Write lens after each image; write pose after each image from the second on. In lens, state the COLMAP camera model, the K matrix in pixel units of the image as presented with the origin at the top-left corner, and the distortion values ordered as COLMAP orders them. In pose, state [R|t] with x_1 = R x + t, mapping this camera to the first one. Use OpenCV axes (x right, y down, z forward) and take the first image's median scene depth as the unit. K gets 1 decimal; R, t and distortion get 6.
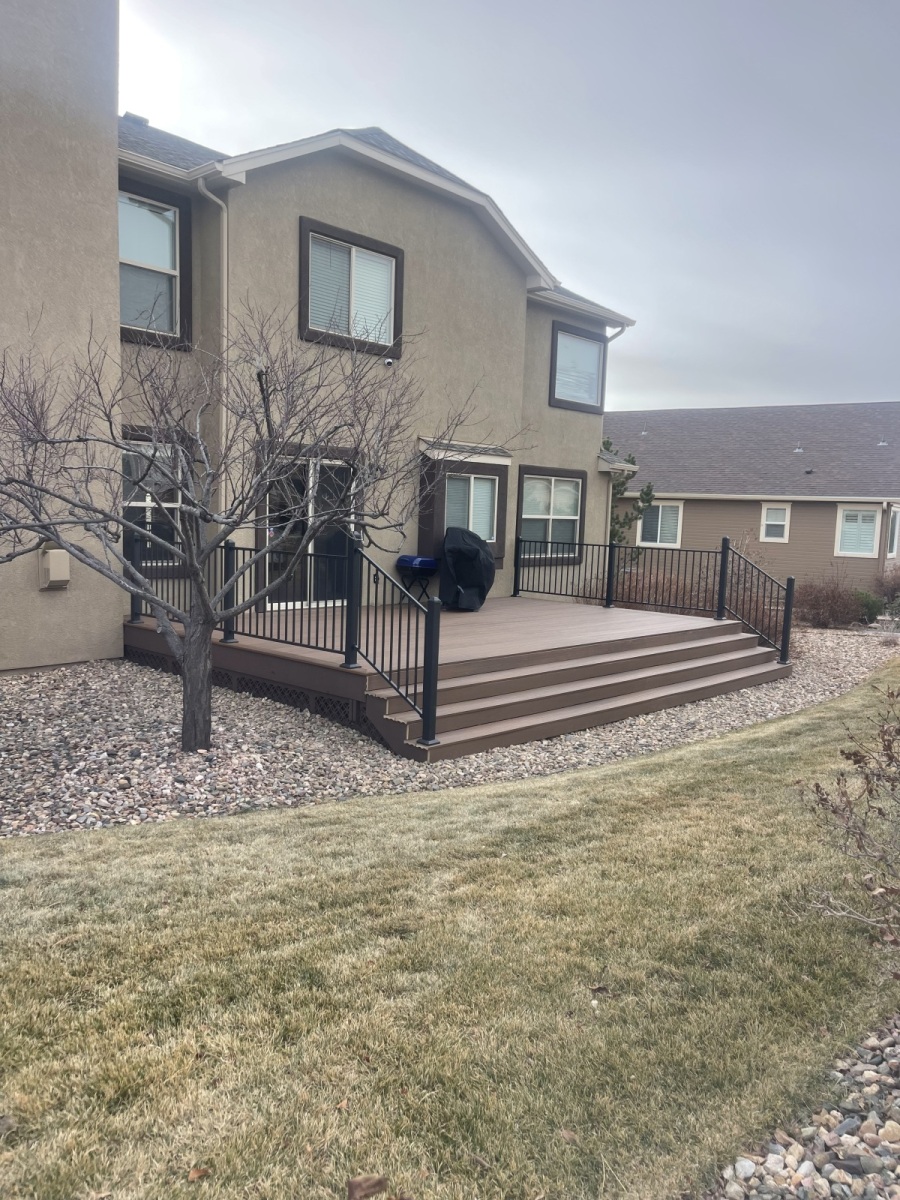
lens RADIAL K [[902.1, 0, 453.3], [0, 902.1, 608.1], [0, 0, 1]] dist [0.060666, -0.077390]
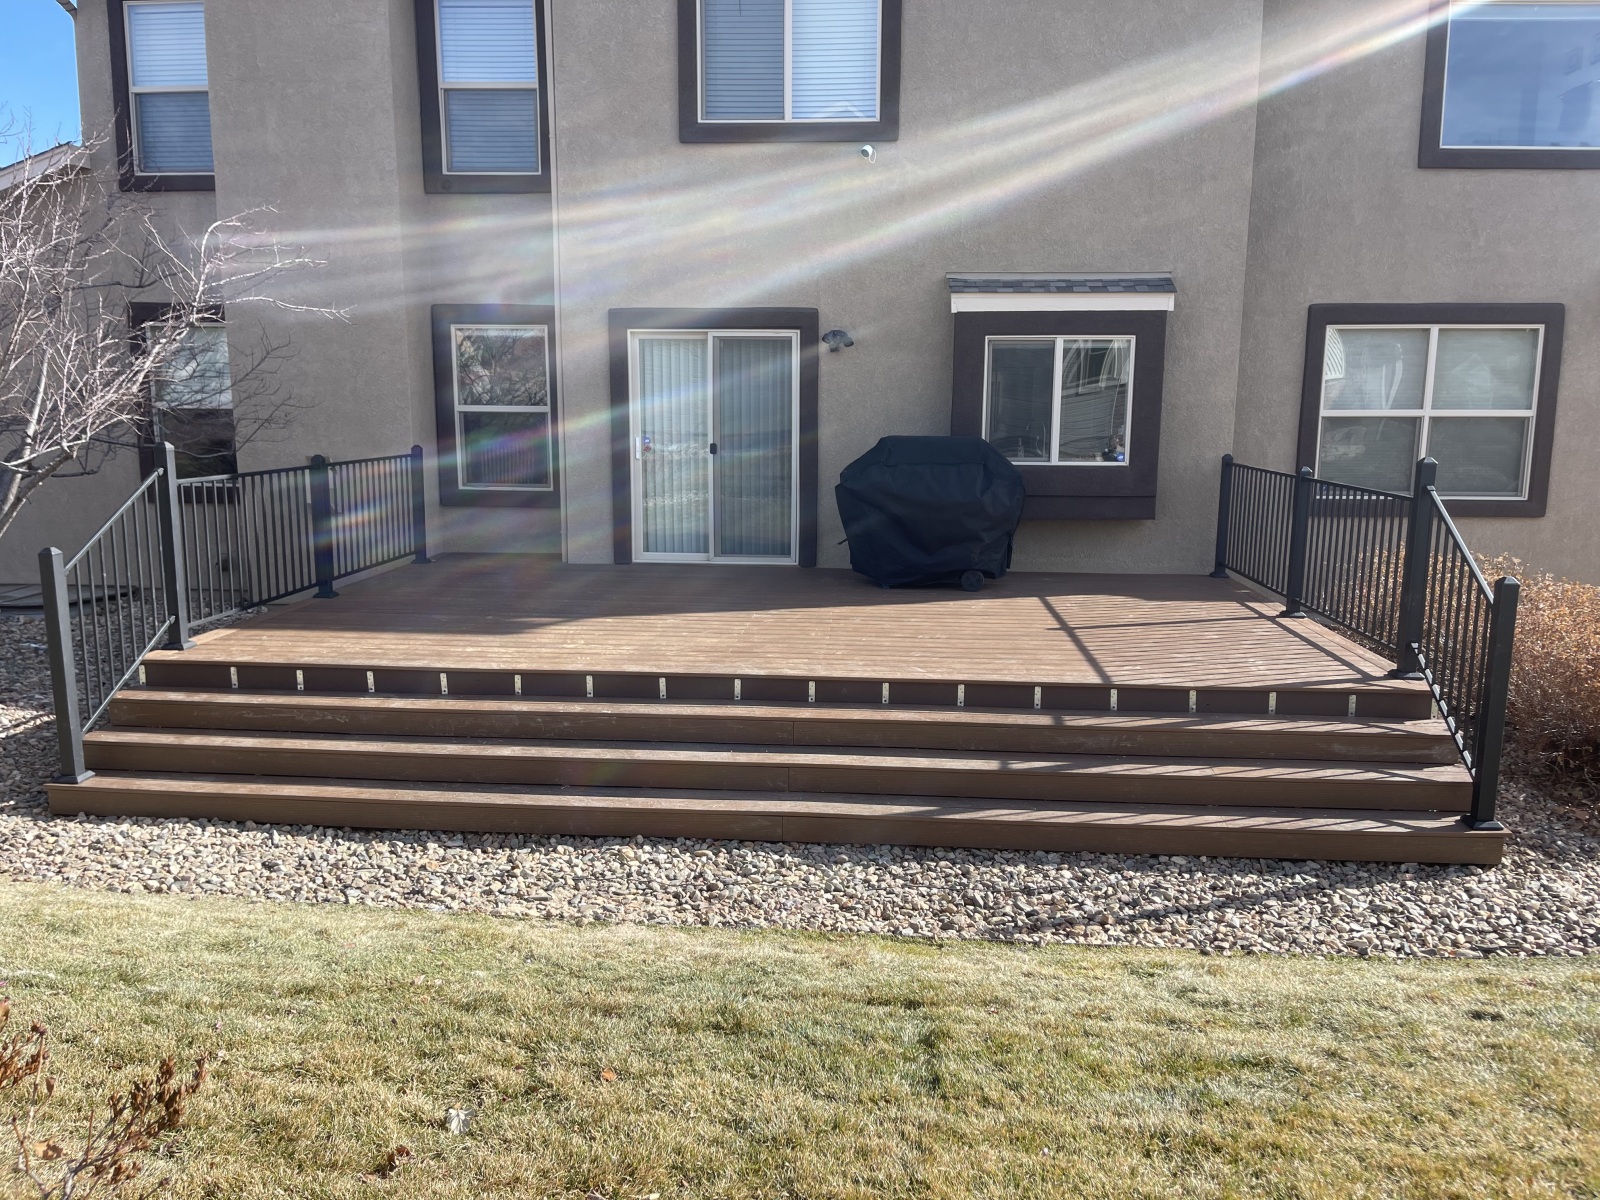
lens RADIAL K [[1202.7, 0, 804.0], [0, 1202.7, 594.9], [0, 0, 1]] dist [0.060666, -0.077390]
pose [[0.632889, 0.093632, -0.768560, 0.485208], [-0.065916, 0.995573, 0.067008, -0.035656], [0.771431, 0.008251, 0.636259, 0.445483]]
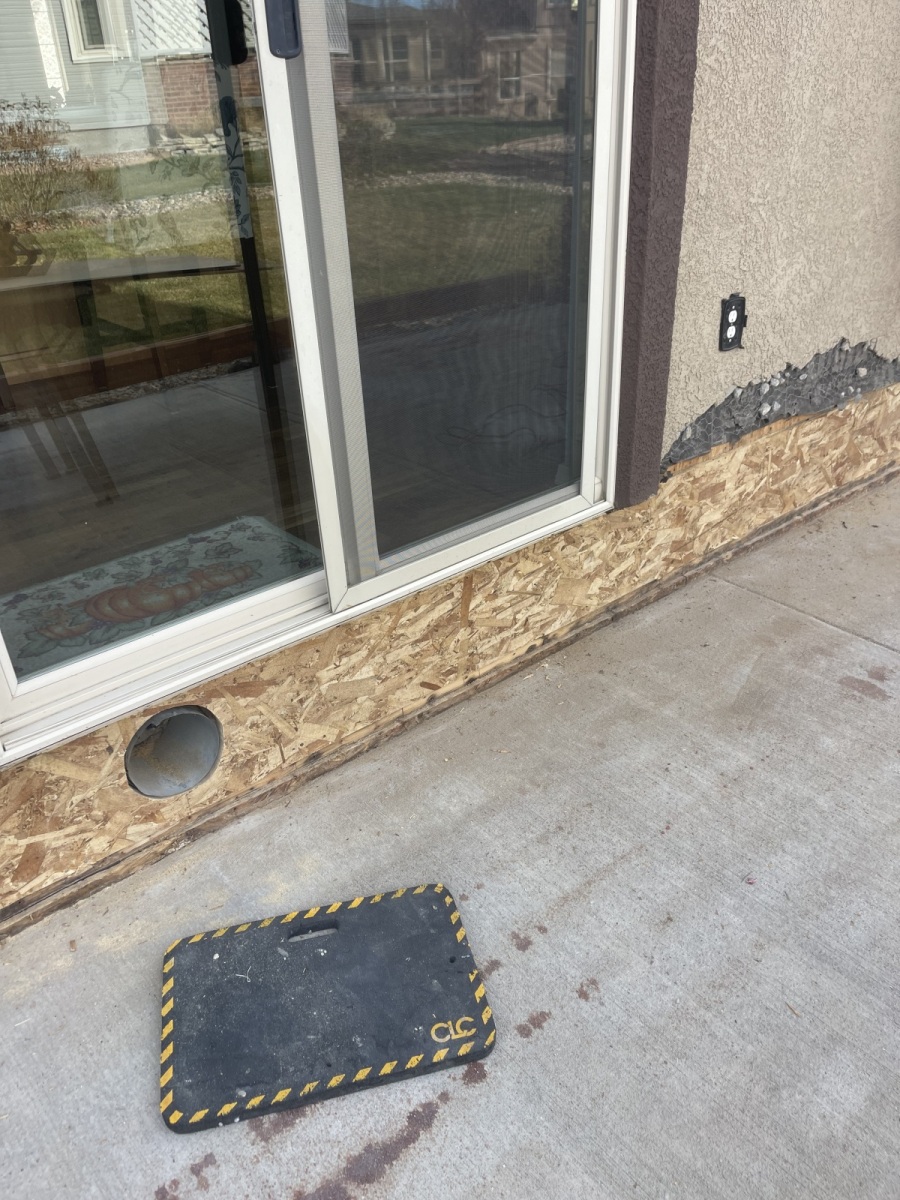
lens RADIAL K [[905.9, 0, 453.7], [0, 905.9, 601.4], [0, 0, 1]] dist [0.068329, -0.101163]
pose [[0.989283, 0.002638, -0.145990, -0.107811], [0.055870, 0.916908, 0.395169, -0.053485], [0.134902, -0.399090, 0.906934, 0.769250]]
